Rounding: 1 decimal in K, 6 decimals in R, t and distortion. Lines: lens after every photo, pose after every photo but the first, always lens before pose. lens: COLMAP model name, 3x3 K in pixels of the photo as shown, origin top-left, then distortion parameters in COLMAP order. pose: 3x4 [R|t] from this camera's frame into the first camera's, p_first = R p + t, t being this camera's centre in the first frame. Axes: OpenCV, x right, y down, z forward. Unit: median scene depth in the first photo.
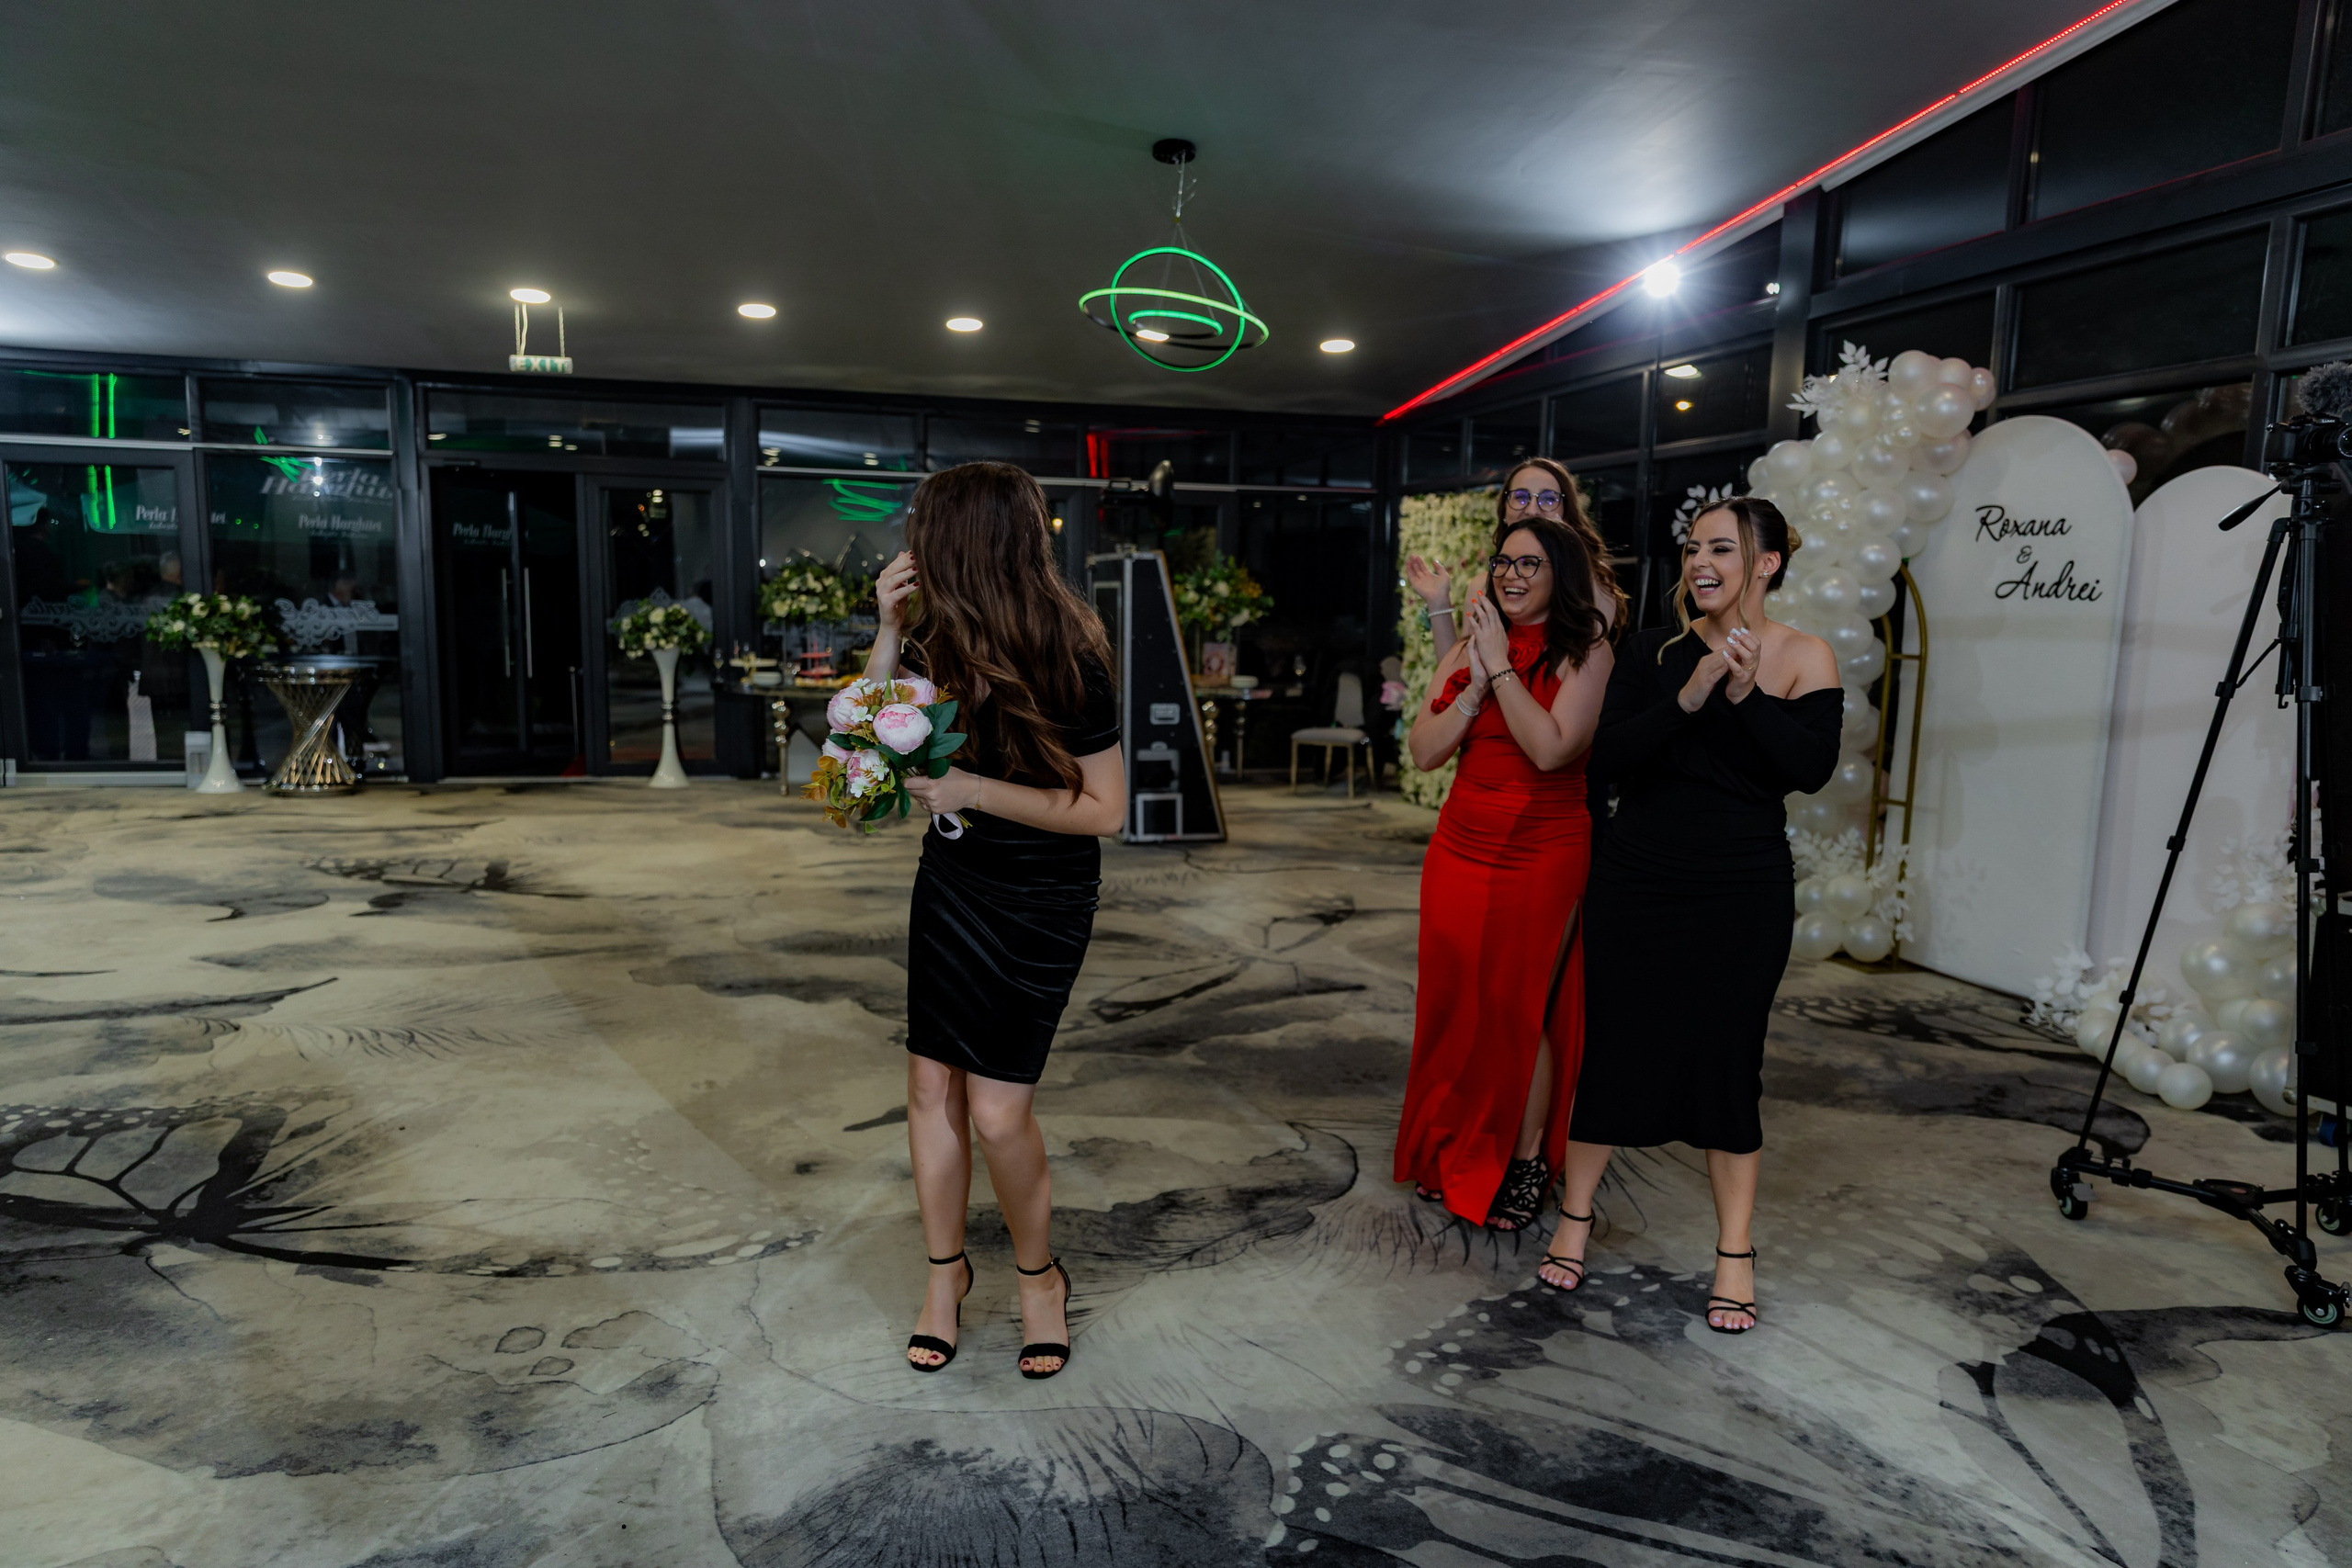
lens RADIAL K [[1508.3, 0, 1176.0], [0, 1508.3, 784.0], [0, 0, 1]] dist [0.003281, -0.001550]
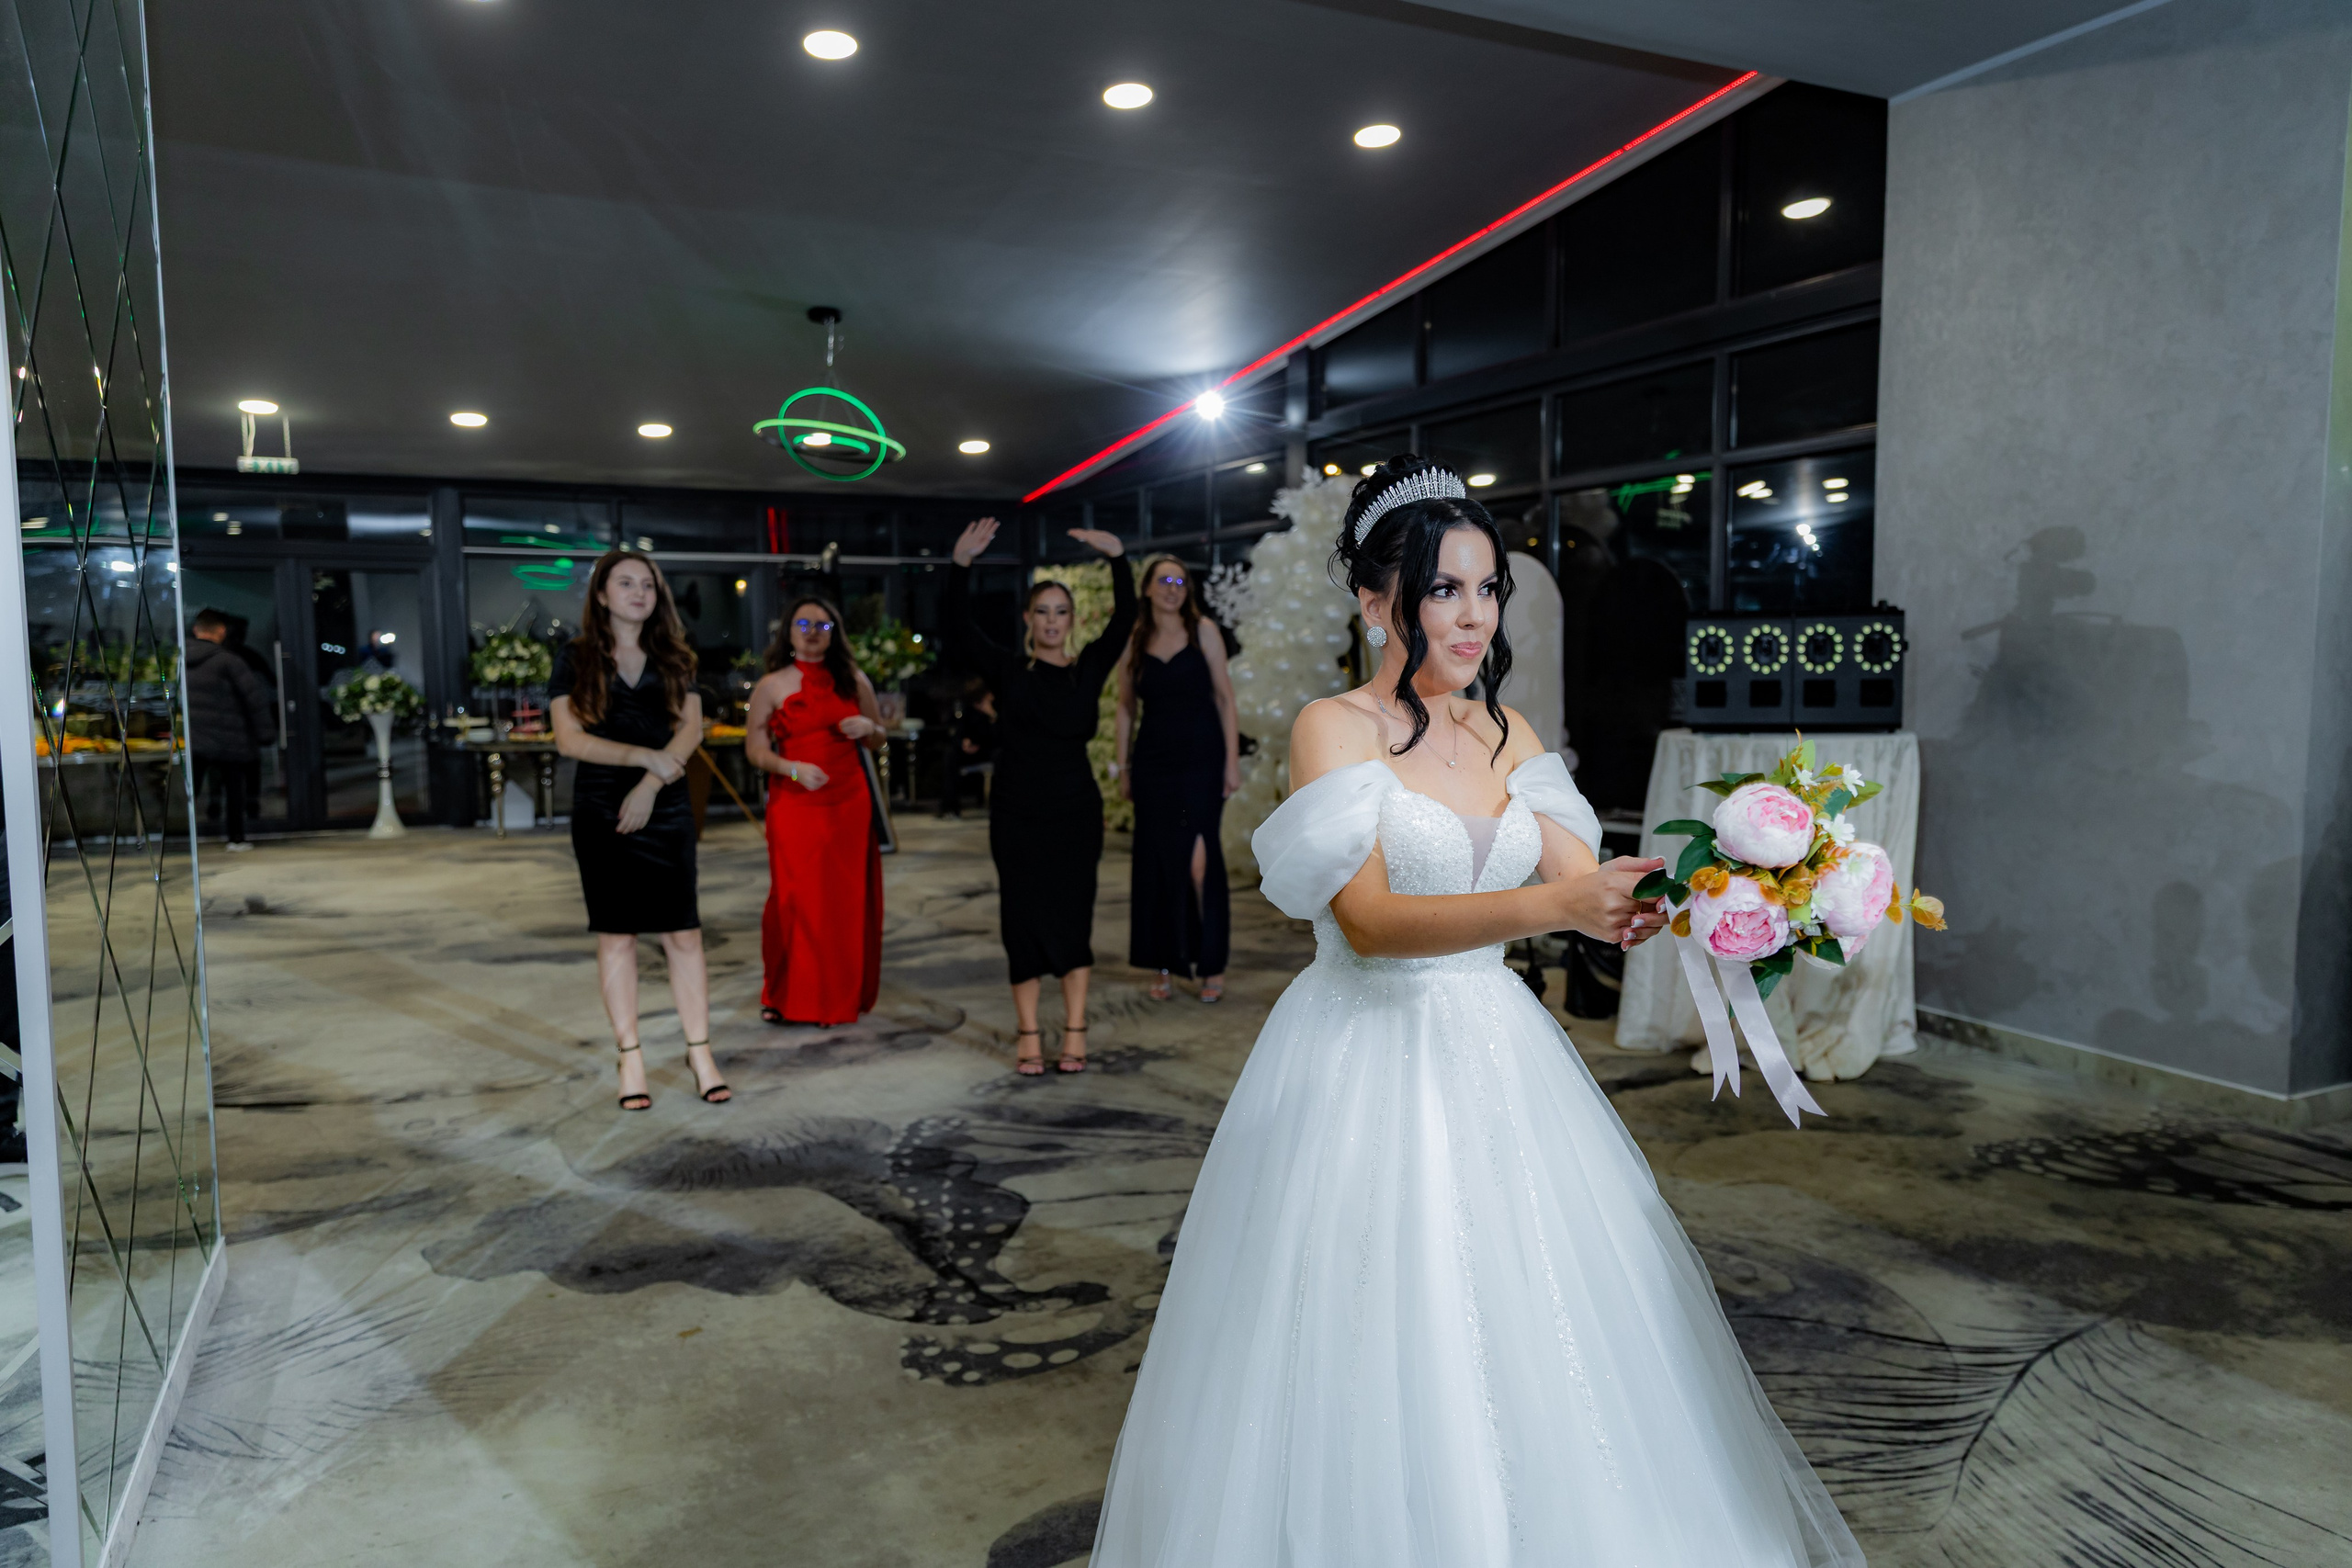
lens RADIAL K [[1508.3, 0, 1176.0], [0, 1508.3, 784.0], [0, 0, 1]] dist [0.003281, -0.001550]
pose [[0.979661, -0.041623, 0.196294, 0.020610], [0.048749, 0.998311, -0.031609, 0.038771], [-0.194647, 0.040535, 0.980035, -0.290851]]
